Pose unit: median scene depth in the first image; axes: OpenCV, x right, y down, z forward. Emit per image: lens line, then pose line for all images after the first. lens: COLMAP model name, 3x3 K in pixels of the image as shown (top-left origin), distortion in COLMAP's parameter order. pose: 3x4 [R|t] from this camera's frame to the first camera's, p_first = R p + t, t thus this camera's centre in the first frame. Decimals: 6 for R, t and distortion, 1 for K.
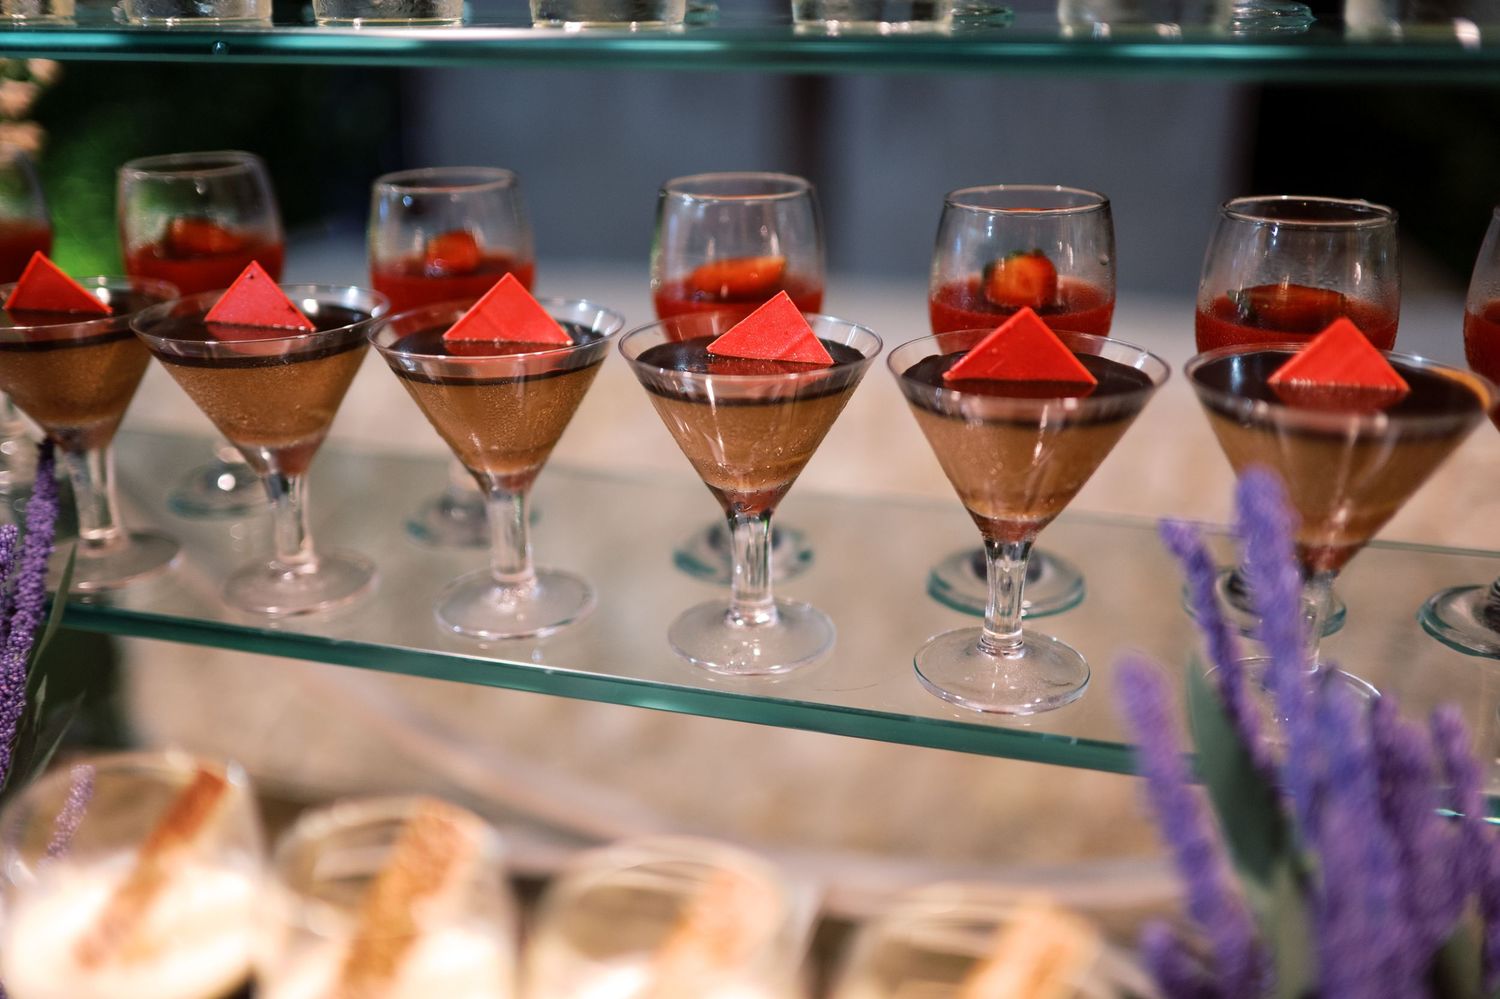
lens RADIAL K [[1582.1, 0, 747.4], [0, 1582.1, 427.5], [0, 0, 1]] dist [-0.009240, -0.006667]
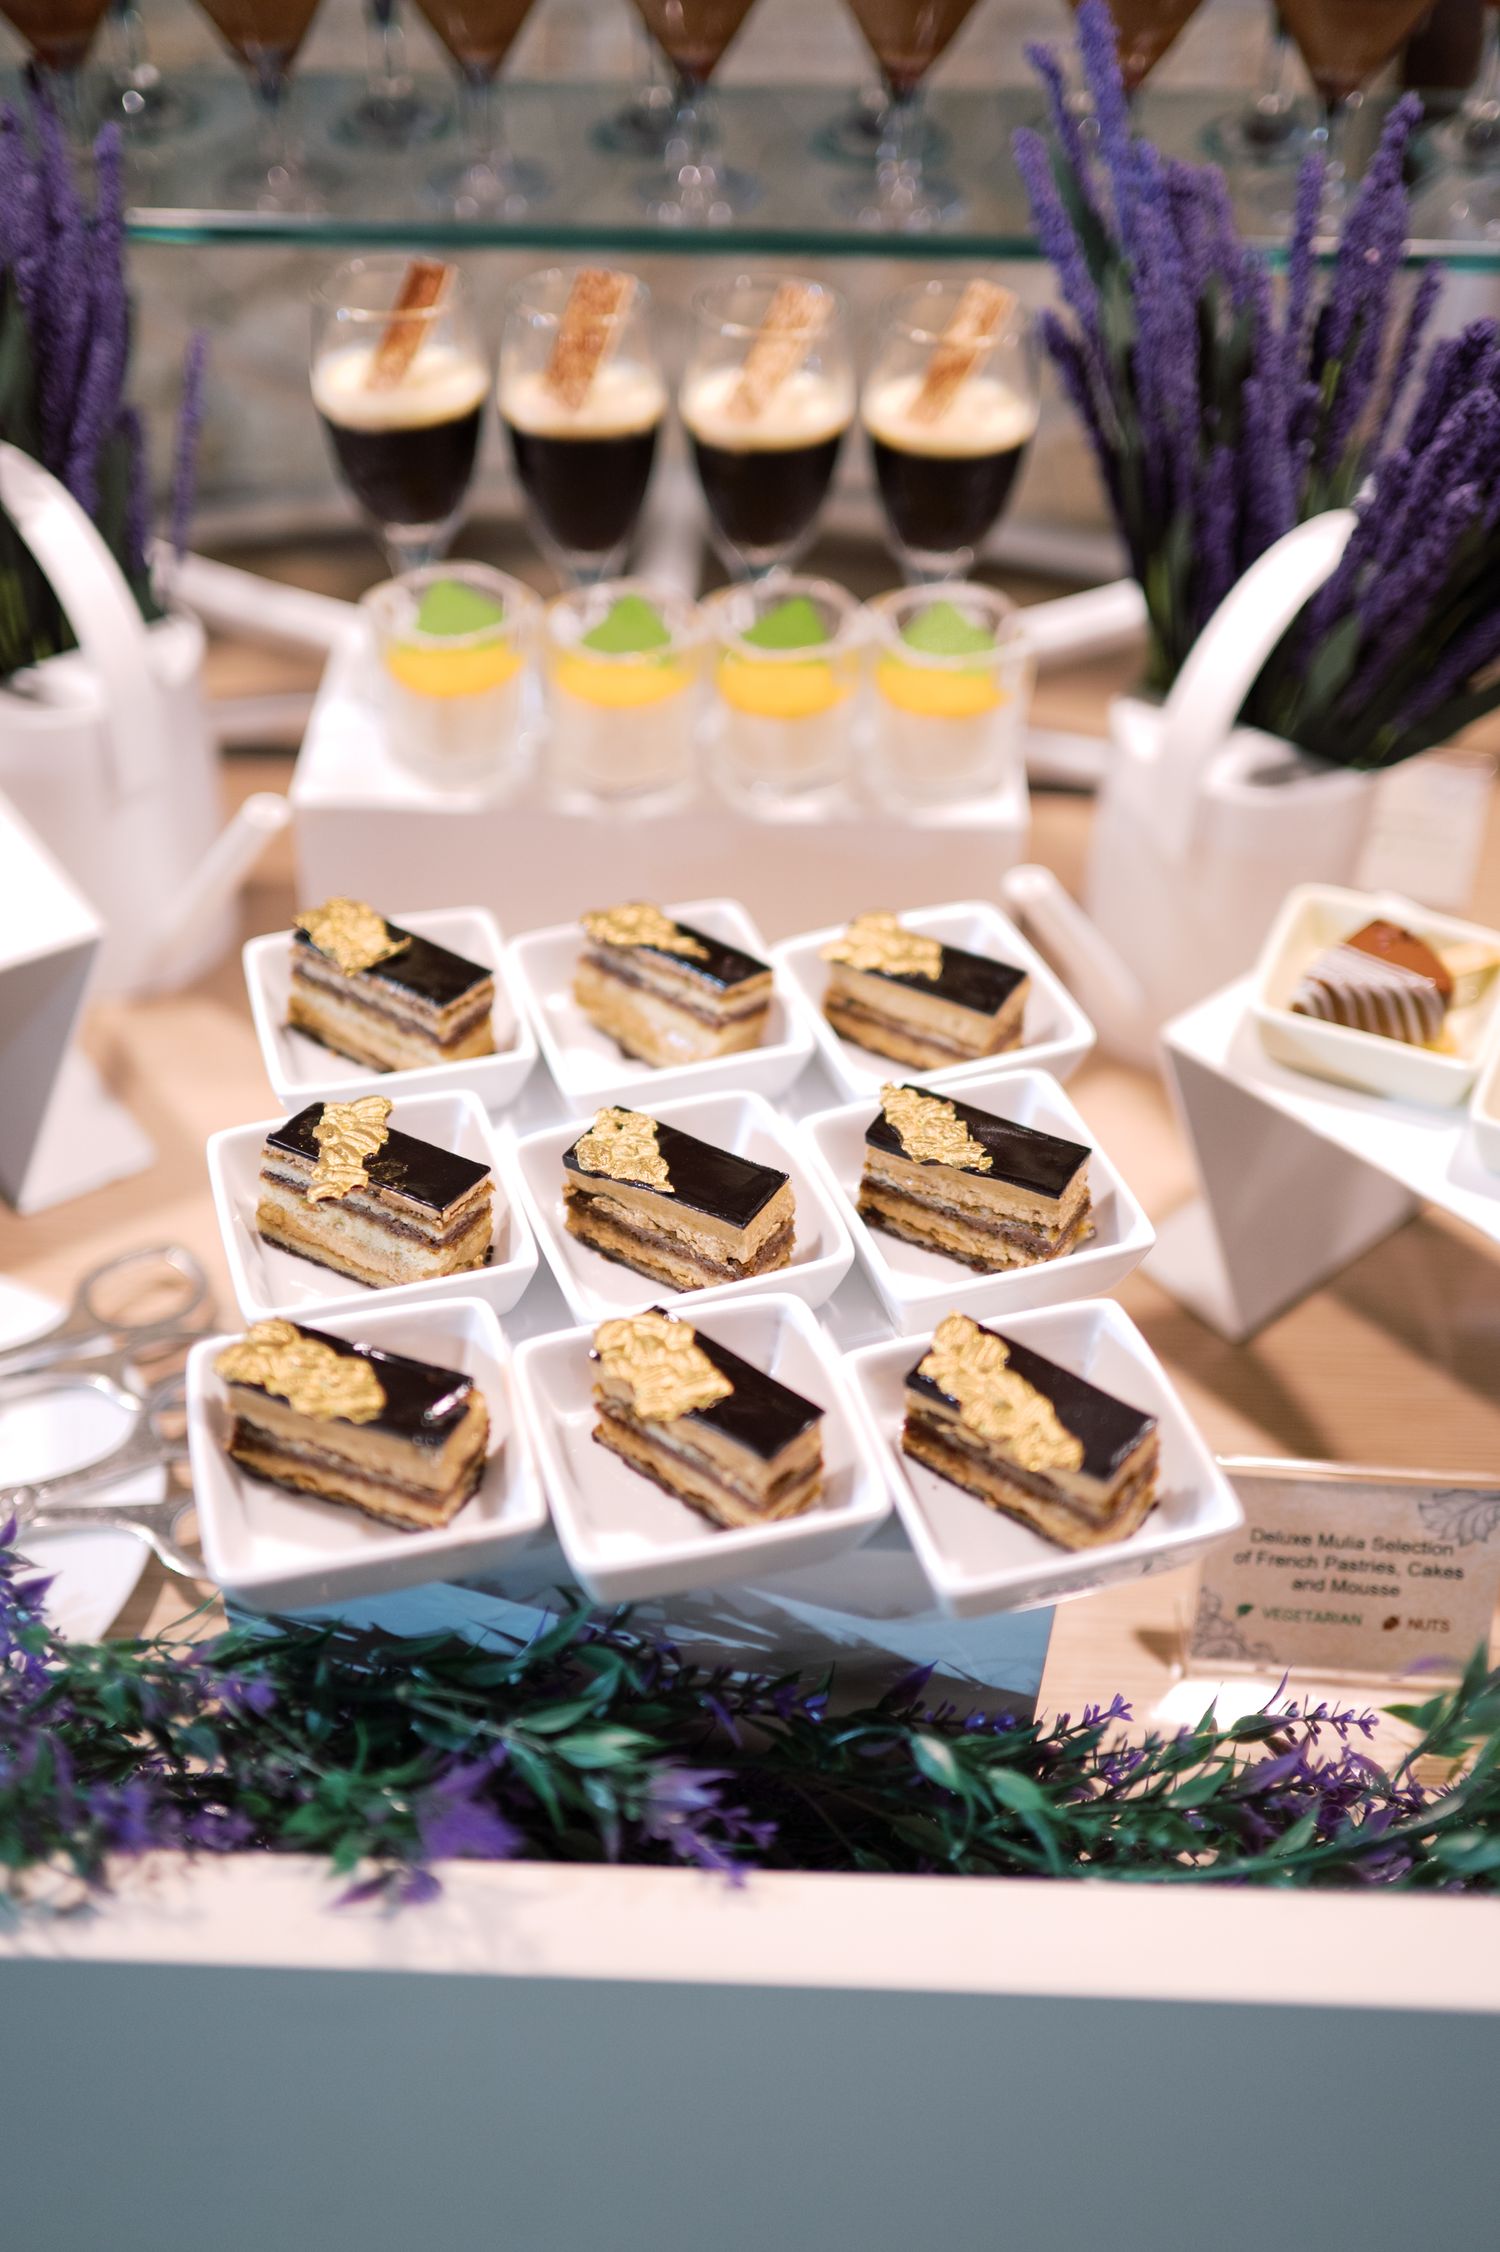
lens RADIAL K [[2265.2, 0, 751.9], [0, 2265.2, 1186.2], [0, 0, 1]] dist [0.001279, 0.013118]
pose [[0.974752, -0.148496, 0.166755, -0.397042], [0.061909, 0.897265, 0.437130, 0.061445], [-0.214536, -0.415769, 0.883805, -0.987827]]
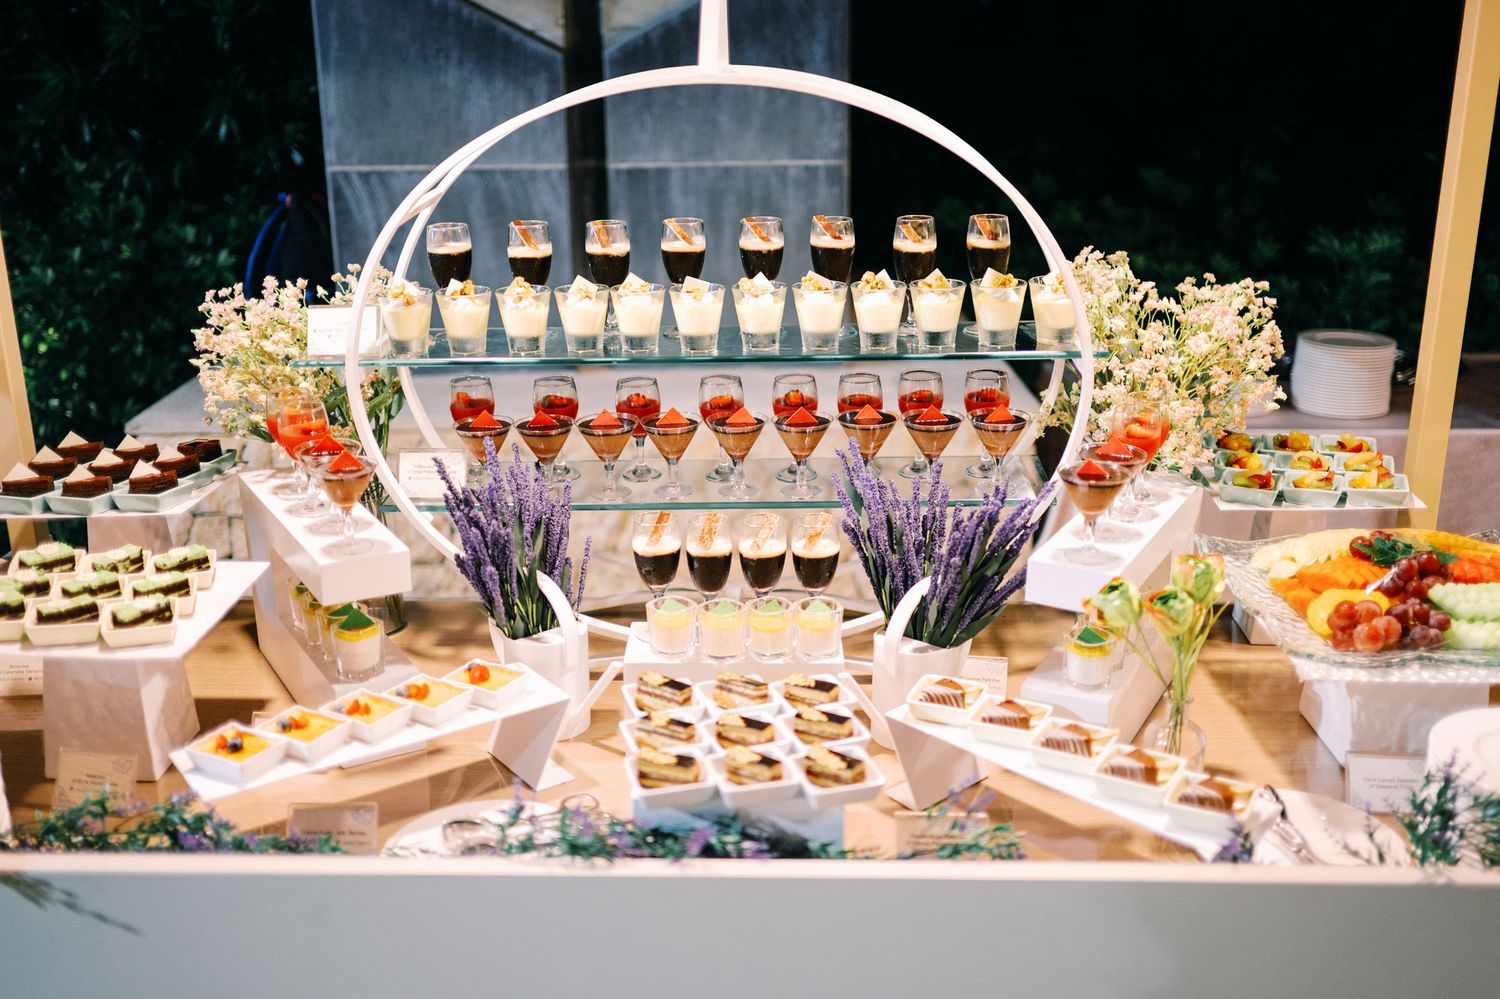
lens RADIAL K [[1508.8, 0, 750.0], [0, 1508.8, 499.5], [0, 0, 1]] dist [0.001279, 0.013118]
pose [[0.972979, -0.100467, 0.207890, -0.831523], [0.093999, 0.994736, 0.040786, -0.002325], [-0.210893, -0.020143, 0.977302, -2.979213]]
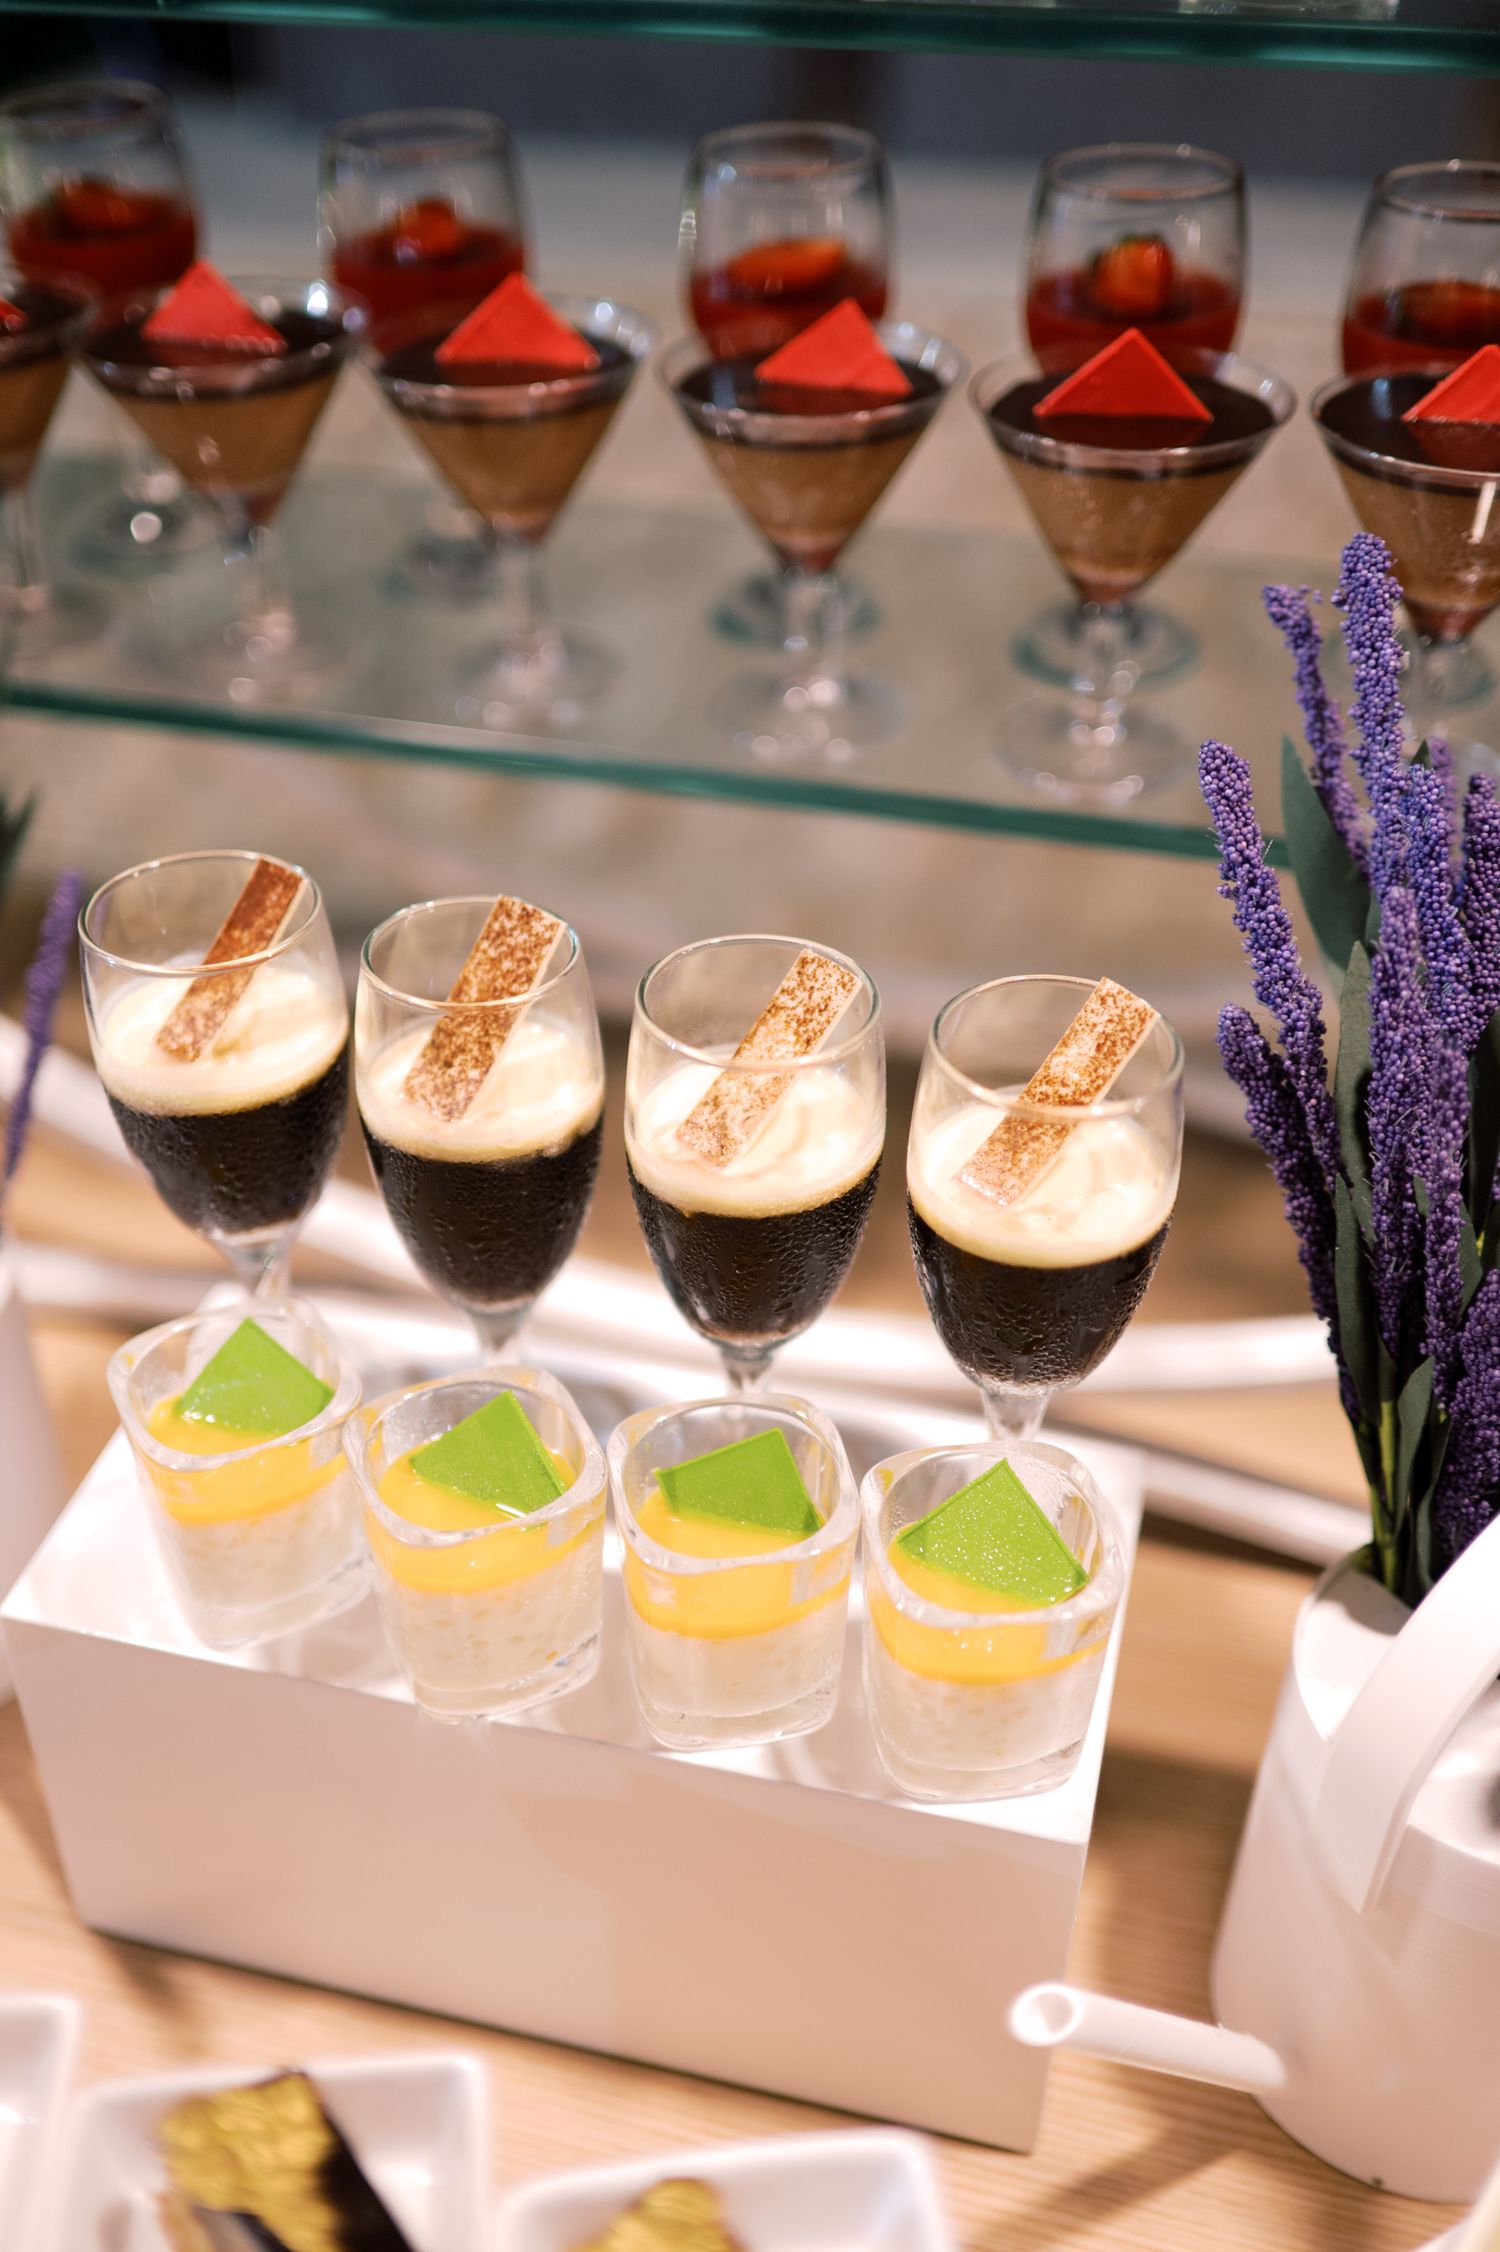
lens RADIAL K [[2265.2, 0, 751.9], [0, 2265.2, 1186.2], [0, 0, 1]] dist [0.001279, 0.013118]
pose [[0.999909, -0.012949, -0.003862, -0.031467], [0.013490, 0.939656, 0.341855, -0.057893], [-0.000798, -0.341875, 0.939745, -0.303890]]
